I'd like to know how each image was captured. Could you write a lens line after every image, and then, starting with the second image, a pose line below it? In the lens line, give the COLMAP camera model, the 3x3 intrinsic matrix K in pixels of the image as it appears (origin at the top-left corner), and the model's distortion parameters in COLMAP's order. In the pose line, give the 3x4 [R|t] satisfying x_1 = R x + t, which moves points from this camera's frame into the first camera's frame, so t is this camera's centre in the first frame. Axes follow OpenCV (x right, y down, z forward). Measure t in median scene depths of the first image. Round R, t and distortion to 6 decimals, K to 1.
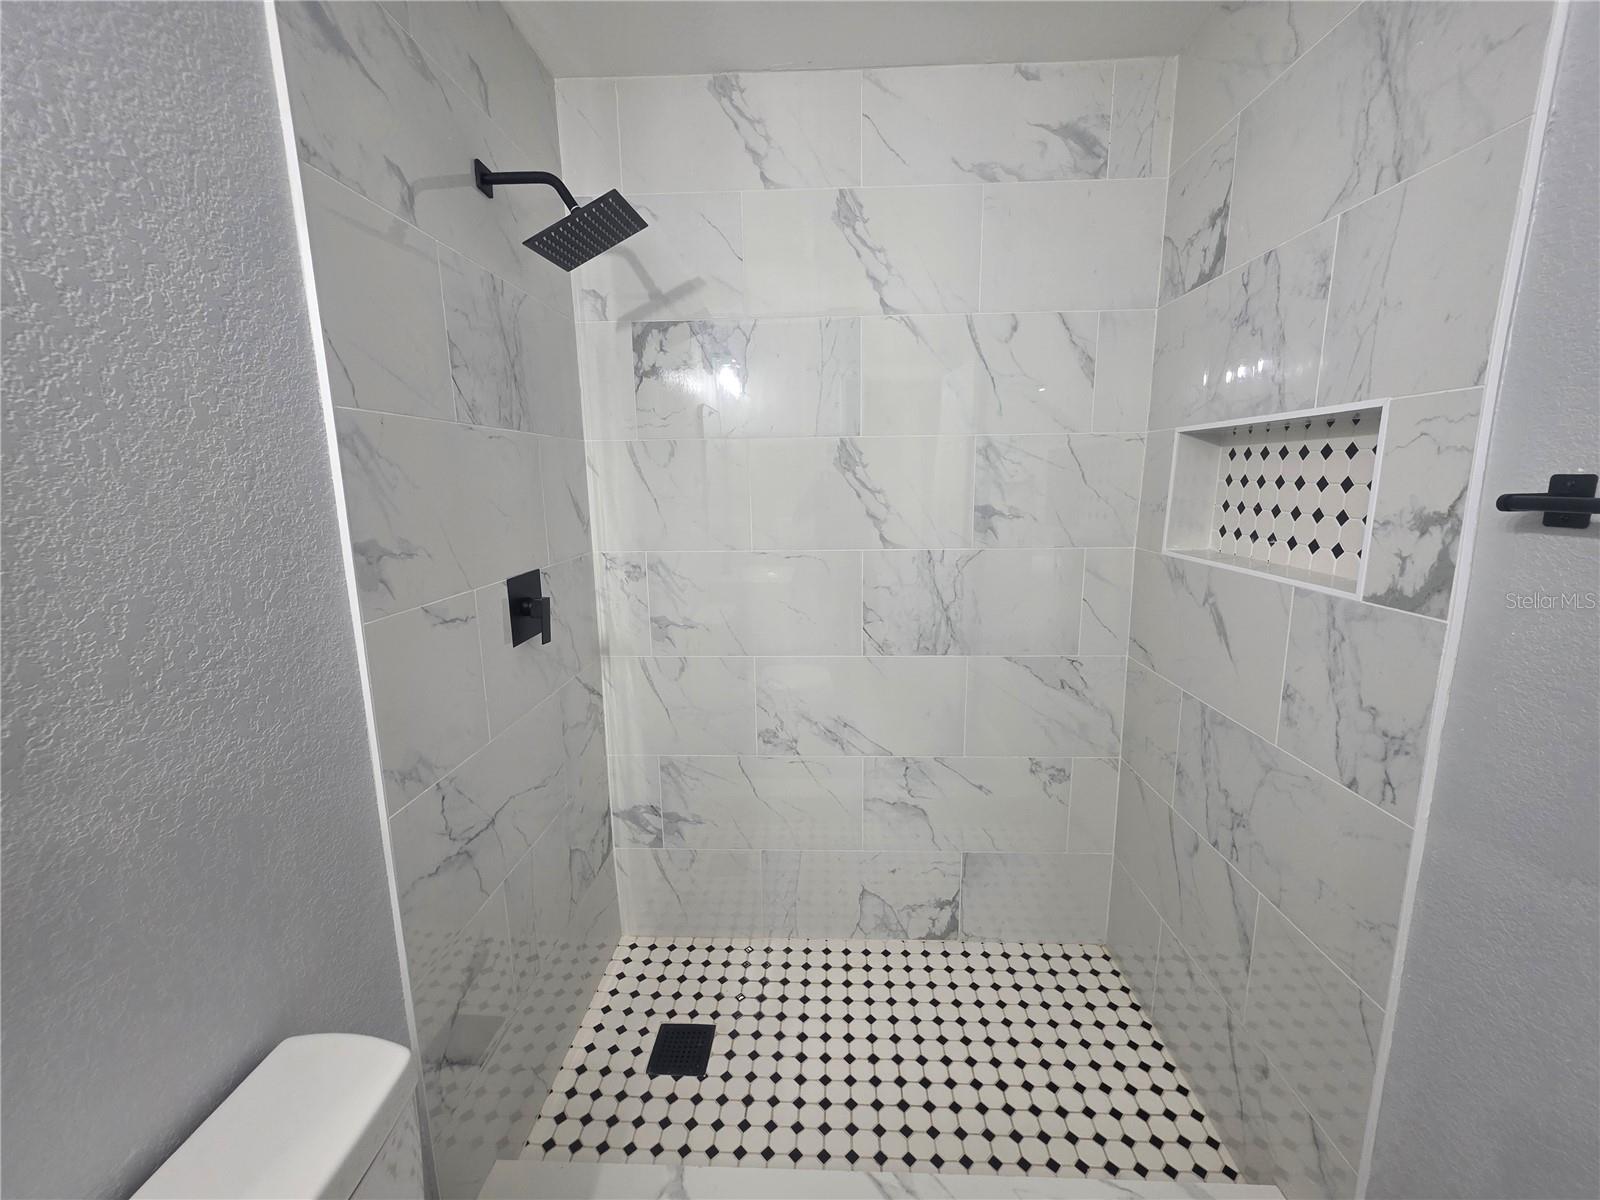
lens RADIAL K [[639.1, 0, 804.3], [0, 639.1, 593.5], [0, 0, 1]] dist [-0.001850, 0.000333]
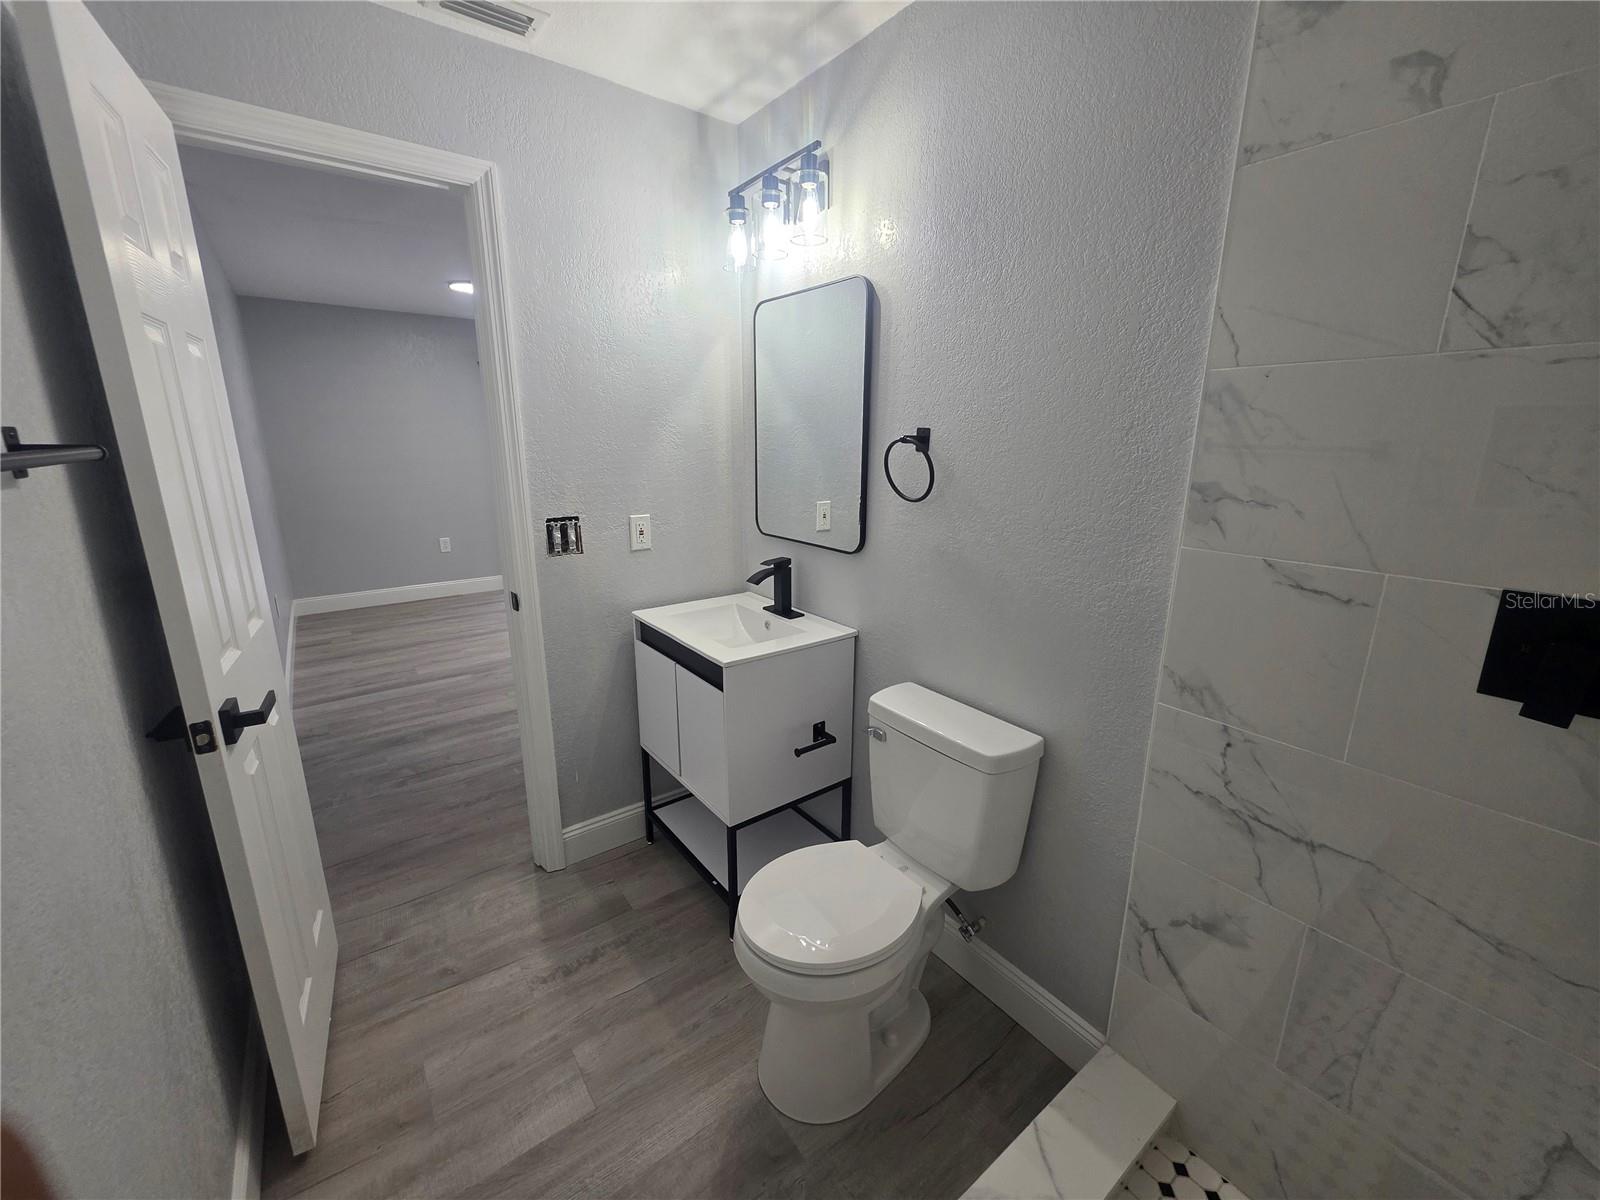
lens RADIAL K [[639.1, 0, 804.3], [0, 639.1, 593.5], [0, 0, 1]] dist [-0.001850, 0.000333]
pose [[-0.773275, 0.157992, -0.614072, 0.375072], [-0.111500, 0.919486, 0.376978, -0.145152], [0.624190, 0.359977, -0.693400, 0.808846]]
